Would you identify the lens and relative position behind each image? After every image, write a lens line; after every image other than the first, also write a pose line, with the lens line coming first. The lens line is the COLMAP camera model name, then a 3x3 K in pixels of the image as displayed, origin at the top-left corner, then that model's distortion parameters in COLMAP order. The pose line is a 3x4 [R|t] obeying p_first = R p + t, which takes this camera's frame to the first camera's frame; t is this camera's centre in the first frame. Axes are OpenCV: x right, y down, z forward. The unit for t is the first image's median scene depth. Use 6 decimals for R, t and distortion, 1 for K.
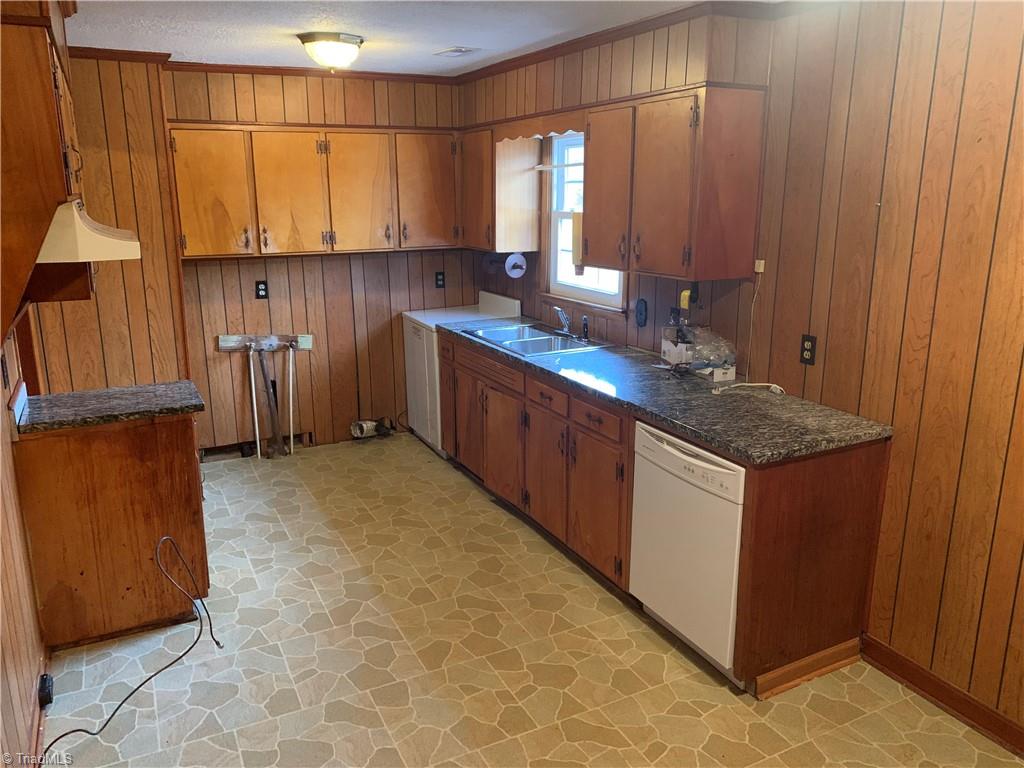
lens RADIAL K [[780.0, 0, 515.4], [0, 780.0, 384.1], [0, 0, 1]] dist [0.010154, -0.008521]
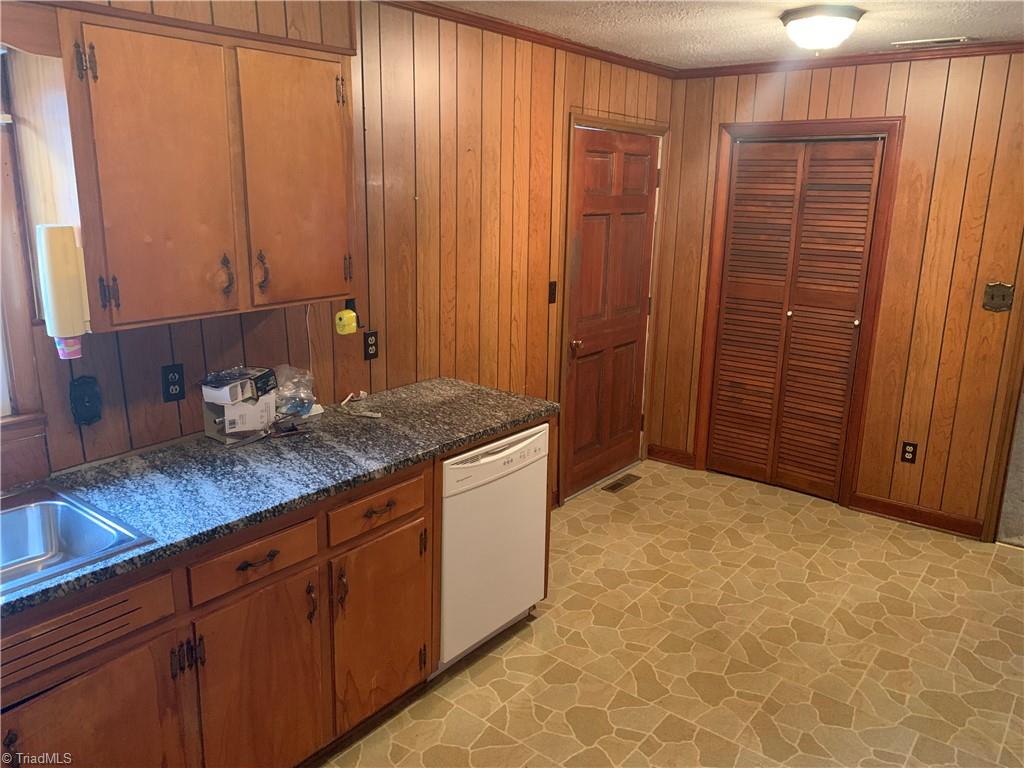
lens RADIAL K [[780.0, 0, 514.6], [0, 780.0, 379.5], [0, 0, 1]] dist [0.010154, -0.008521]
pose [[-0.429149, -0.218603, 0.876381, -0.629861], [0.205463, 0.921207, 0.330396, -0.314726], [-0.879554, 0.321853, -0.350420, 1.276210]]
